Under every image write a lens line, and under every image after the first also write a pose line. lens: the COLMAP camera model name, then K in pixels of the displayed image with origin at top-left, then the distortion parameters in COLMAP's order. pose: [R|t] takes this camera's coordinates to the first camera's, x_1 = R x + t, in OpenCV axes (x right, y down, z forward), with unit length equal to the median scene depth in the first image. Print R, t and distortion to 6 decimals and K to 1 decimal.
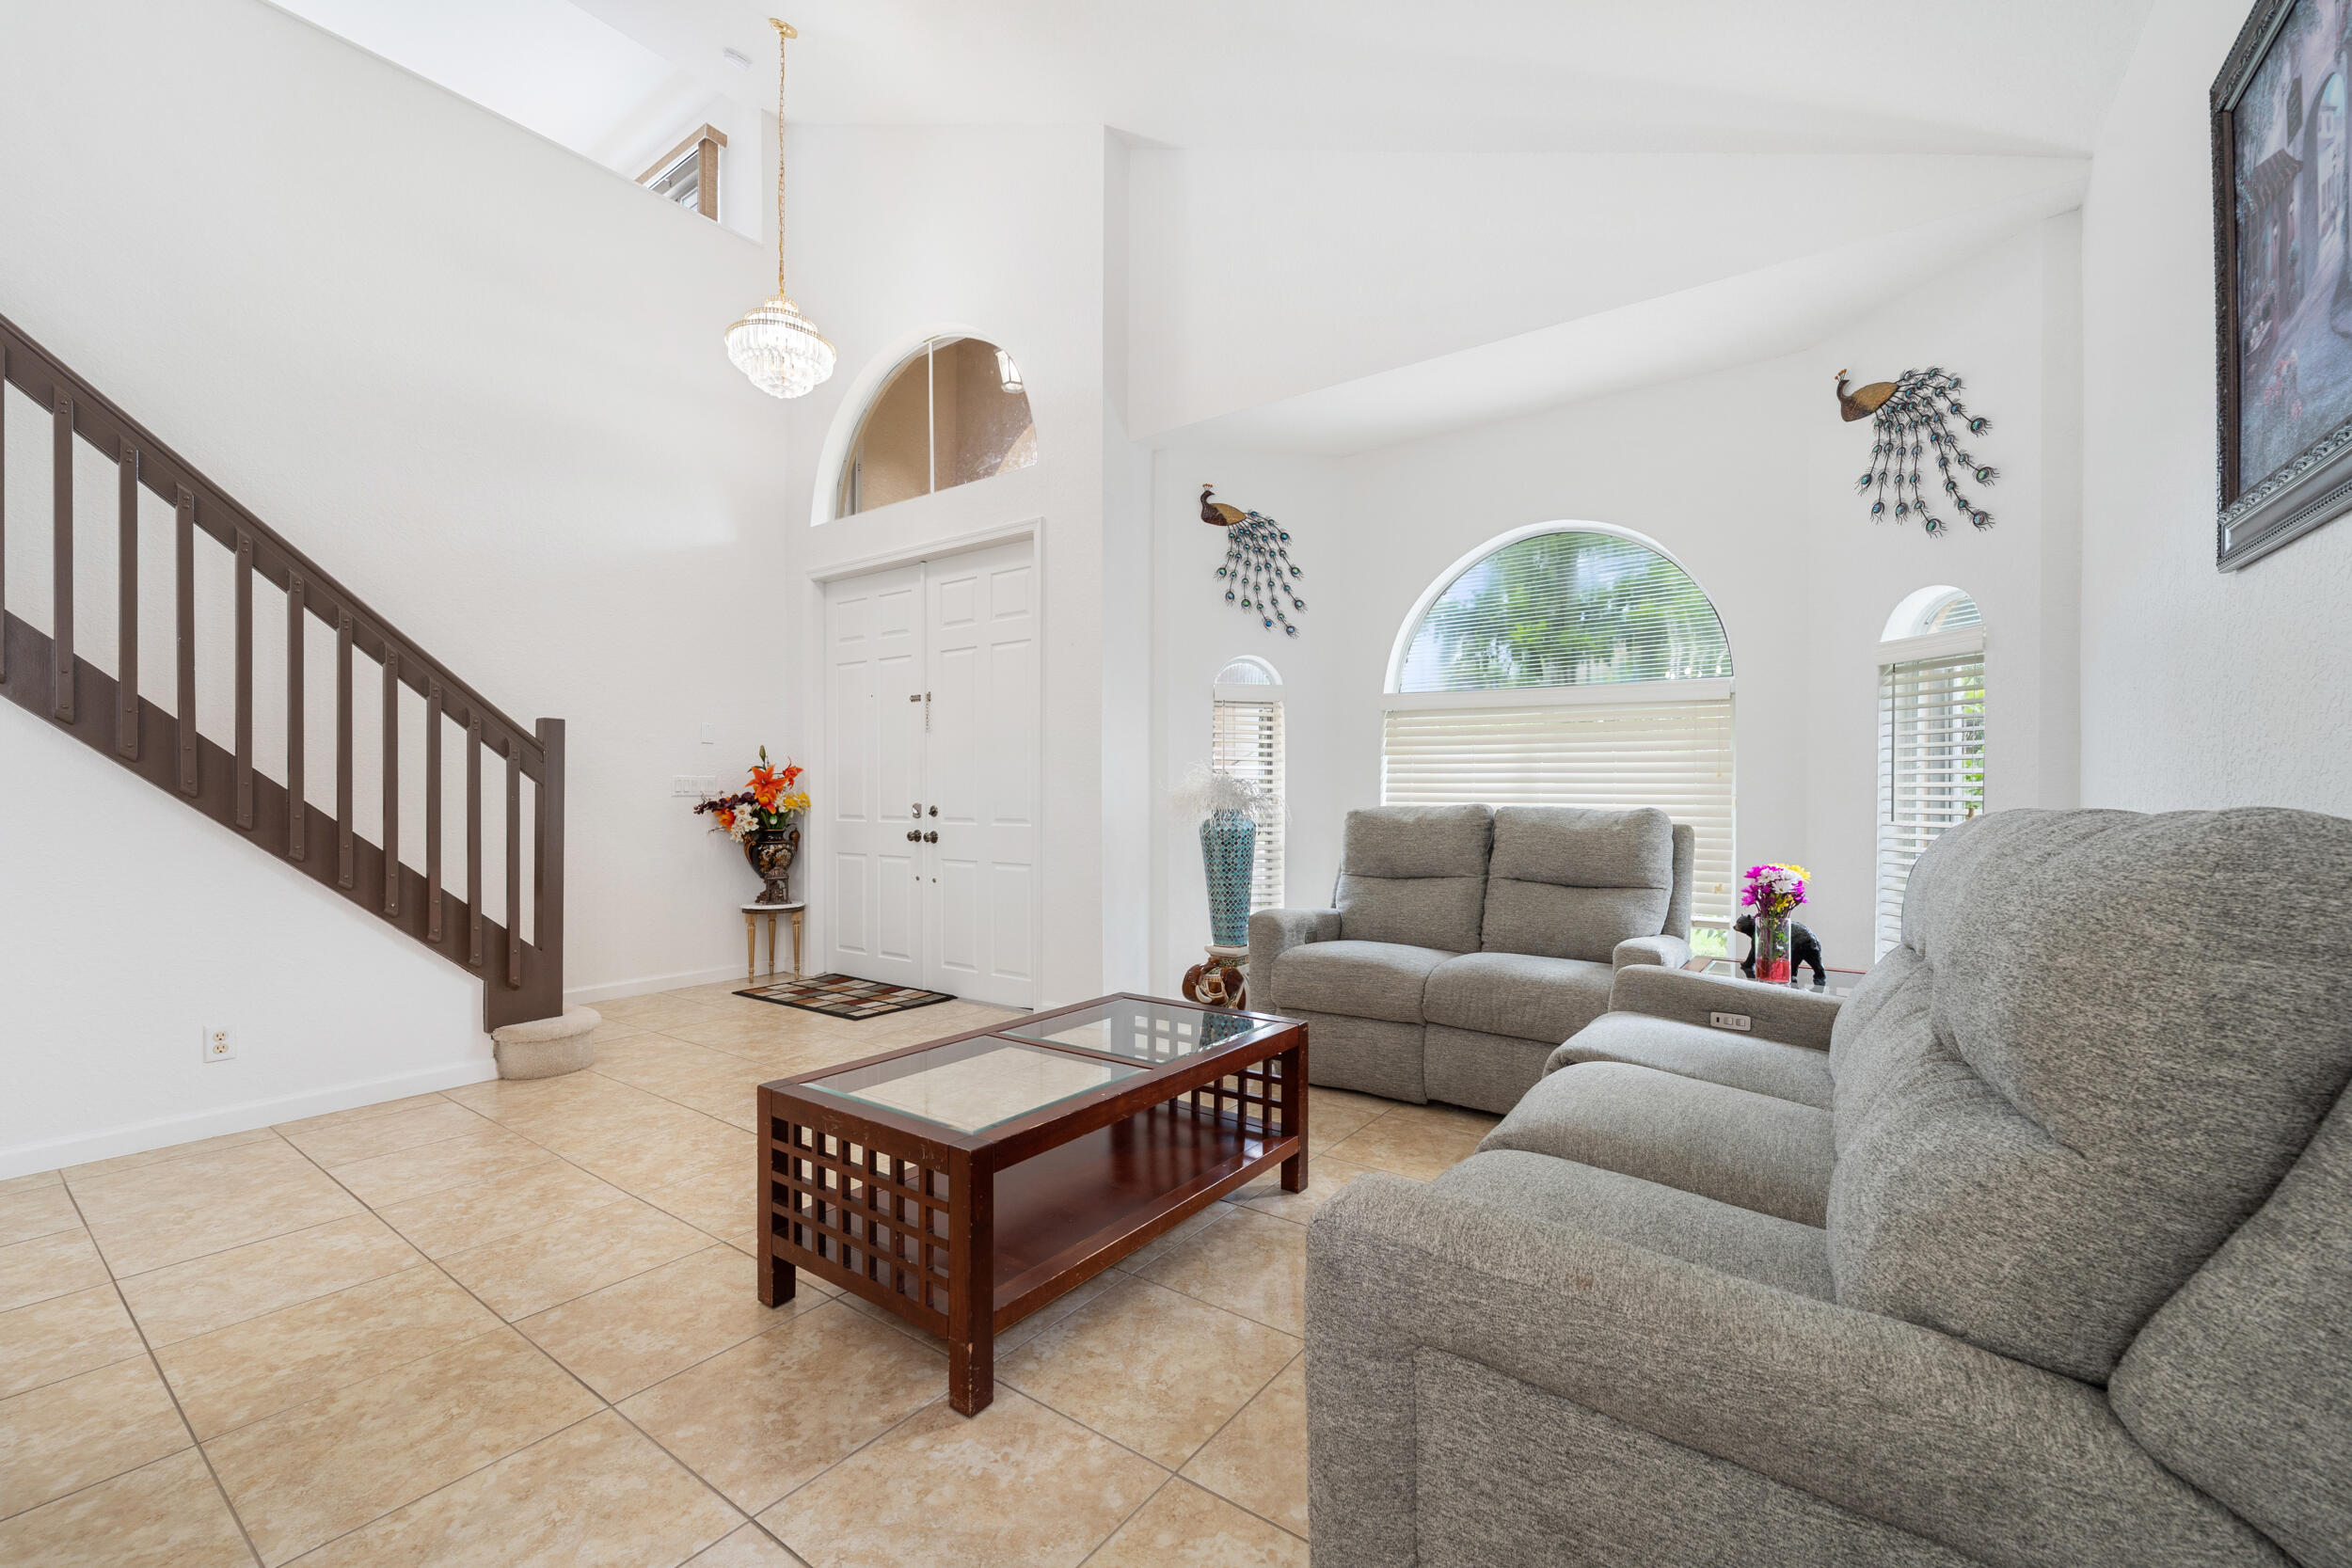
lens RADIAL K [[958.5, 0, 1168.6], [0, 958.5, 797.8], [0, 0, 1]] dist [0.006472, -0.002148]
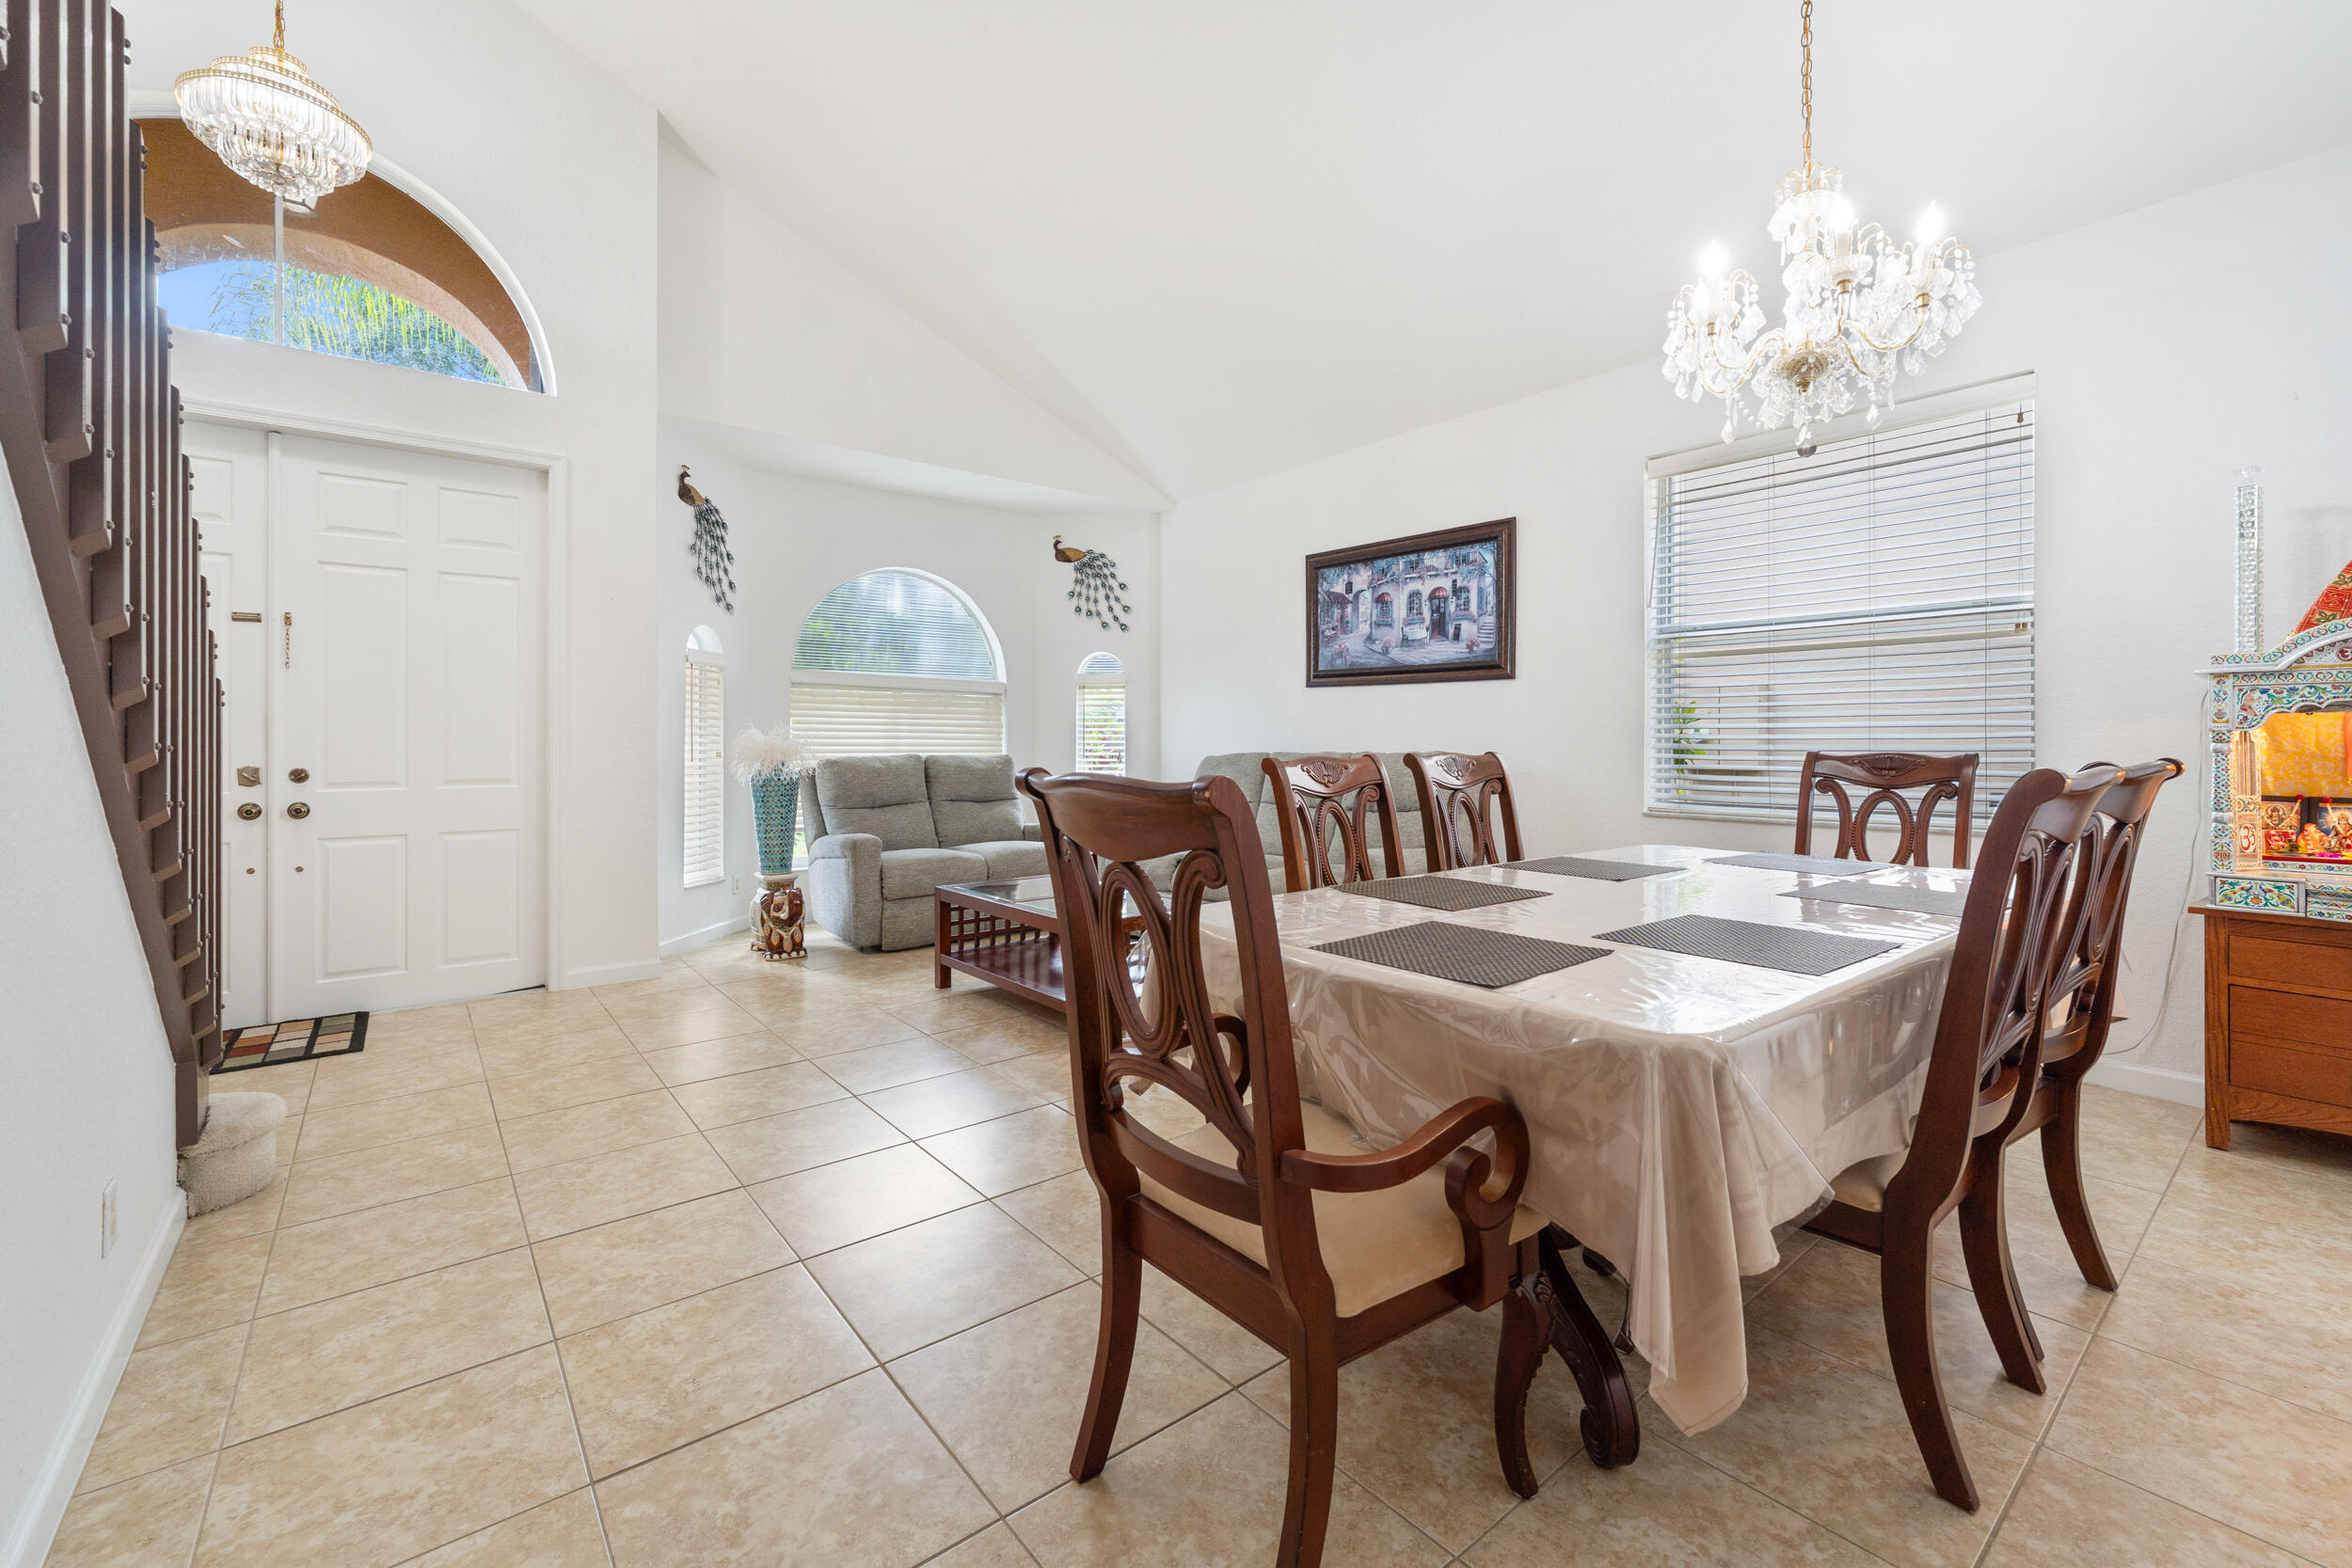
lens RADIAL K [[958.5, 0, 1176.7], [0, 958.5, 735.3], [0, 0, 1]] dist [0.006472, -0.002148]
pose [[0.267915, 0.002226, 0.963440, -1.300922], [0.004589, 0.999983, -0.003587, -0.018773], [-0.963432, 0.005382, 0.267900, 0.247201]]
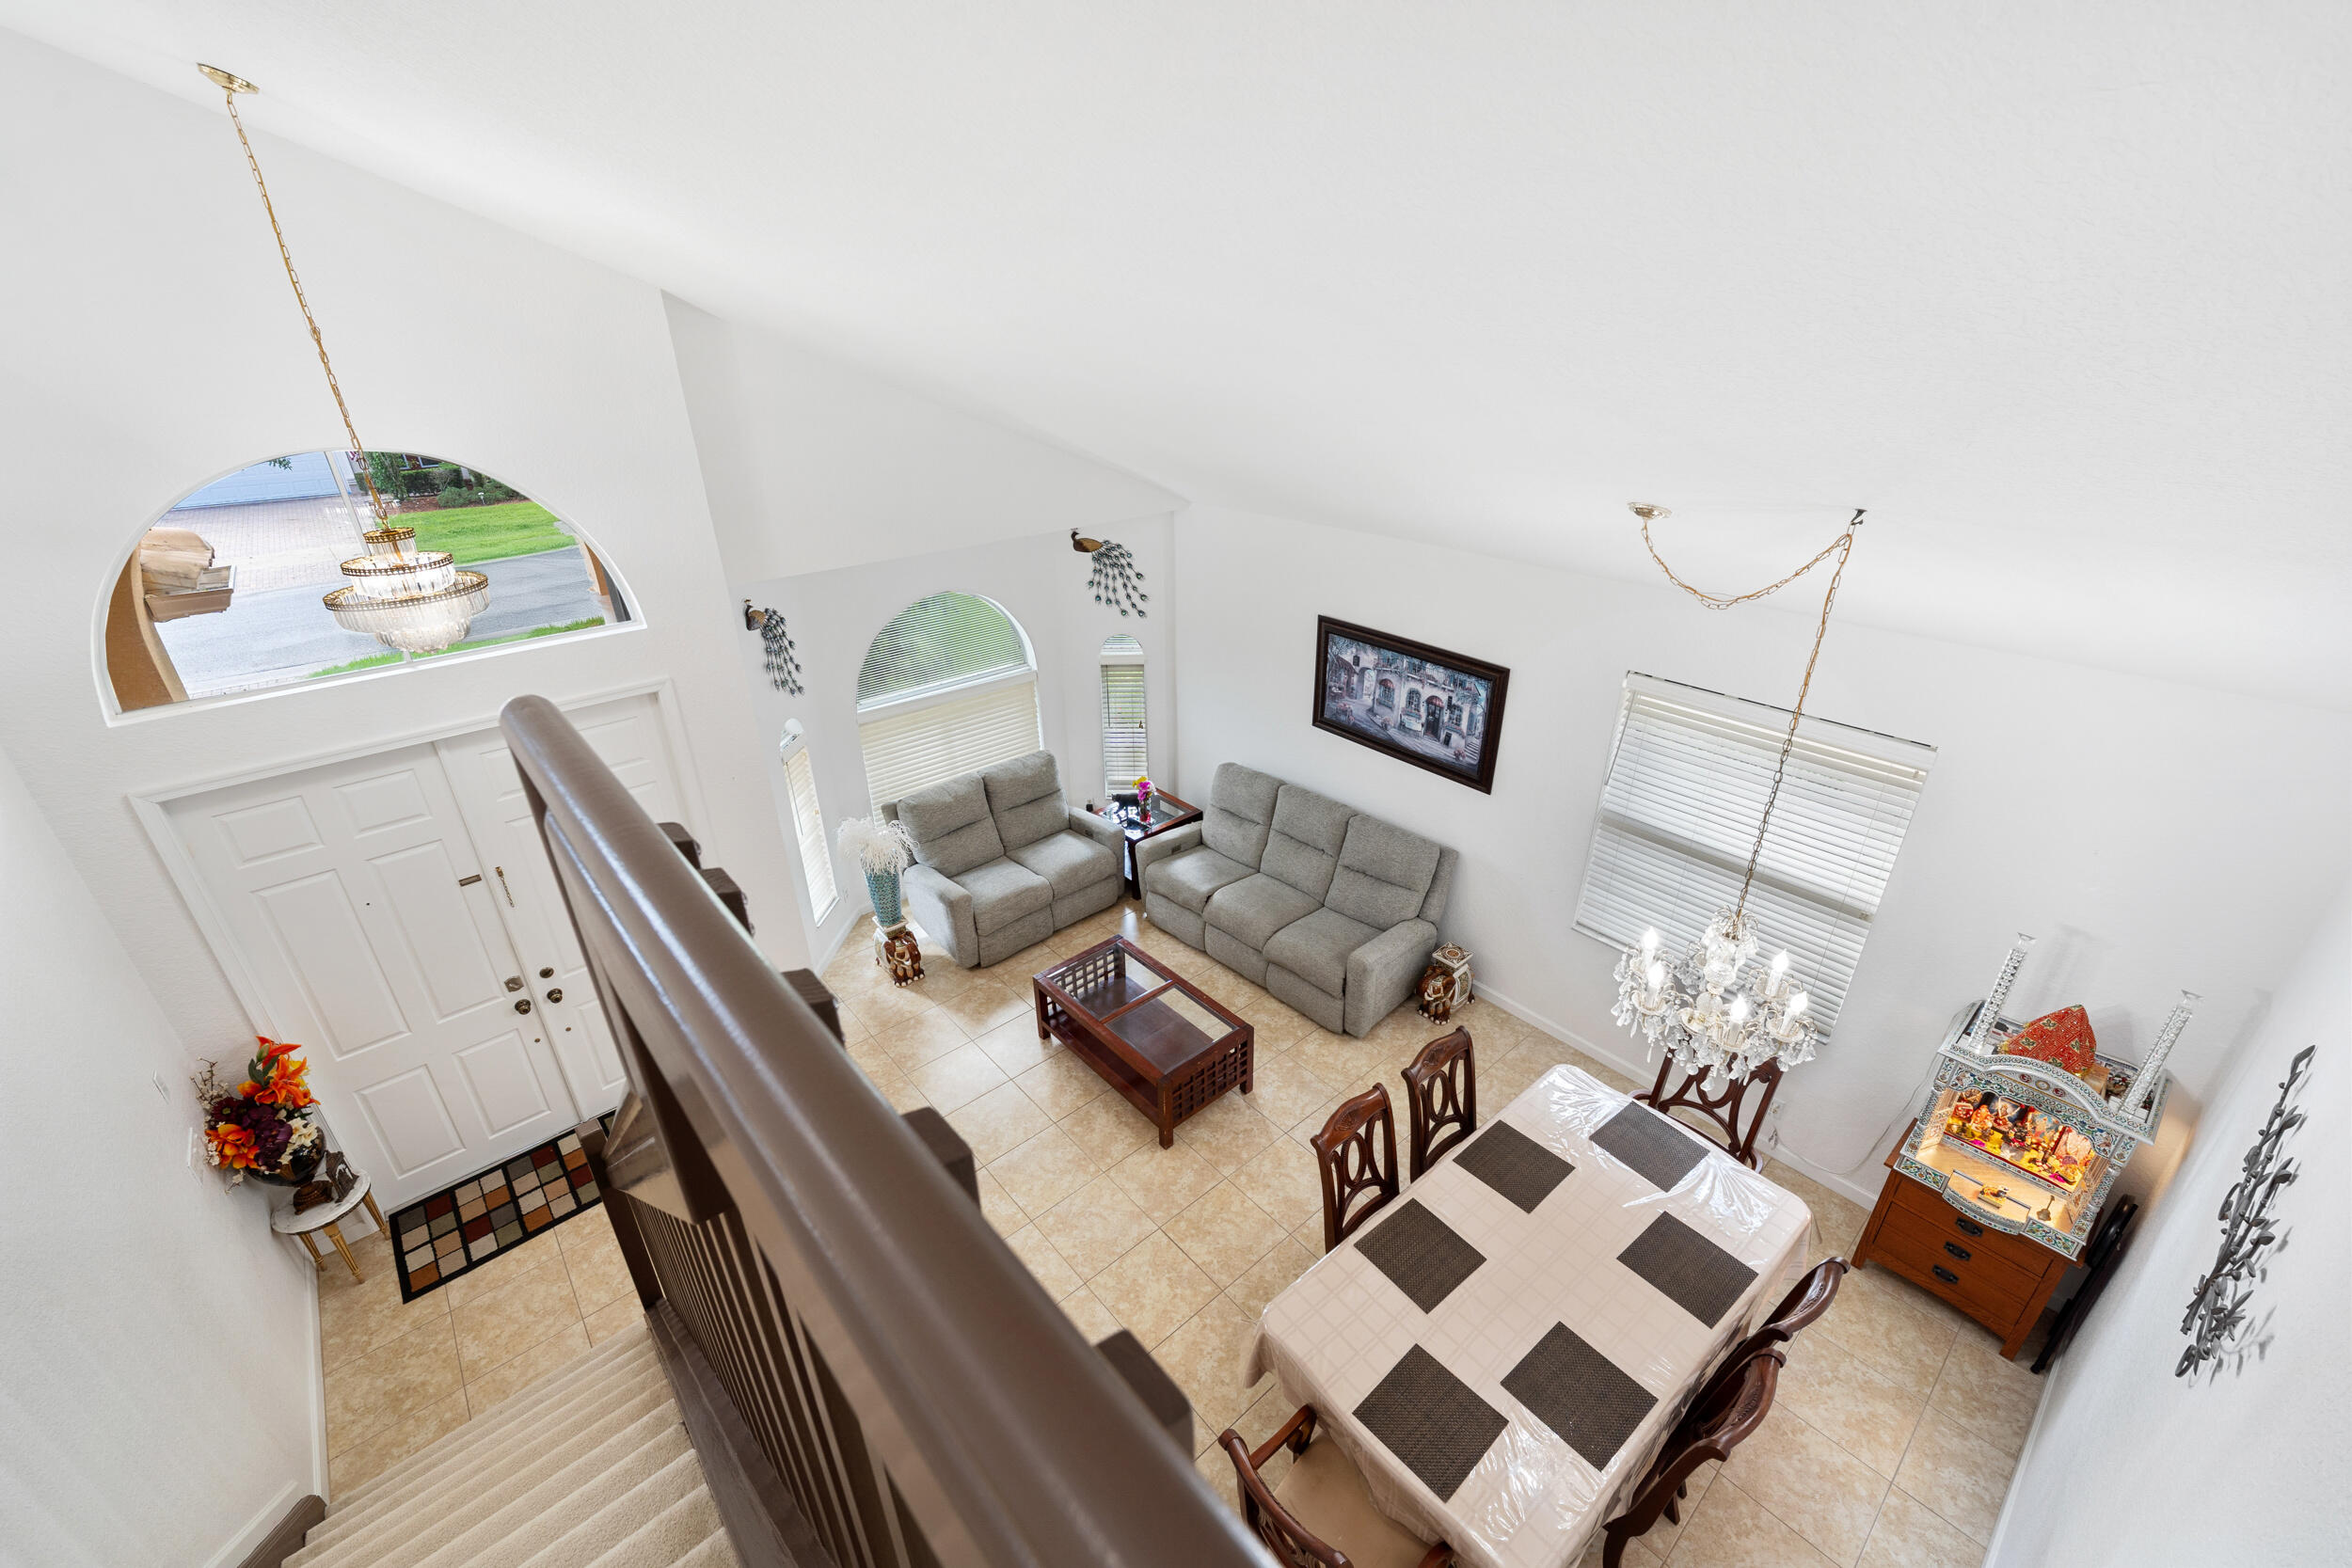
lens RADIAL K [[958.5, 0, 1179.3], [0, 958.5, 775.1], [0, 0, 1]] dist [0.006472, -0.002148]
pose [[0.220306, -0.421616, 0.879605, -1.443472], [0.017229, 0.903302, 0.428659, -0.938370], [-0.975279, -0.079281, 0.206267, 0.343127]]
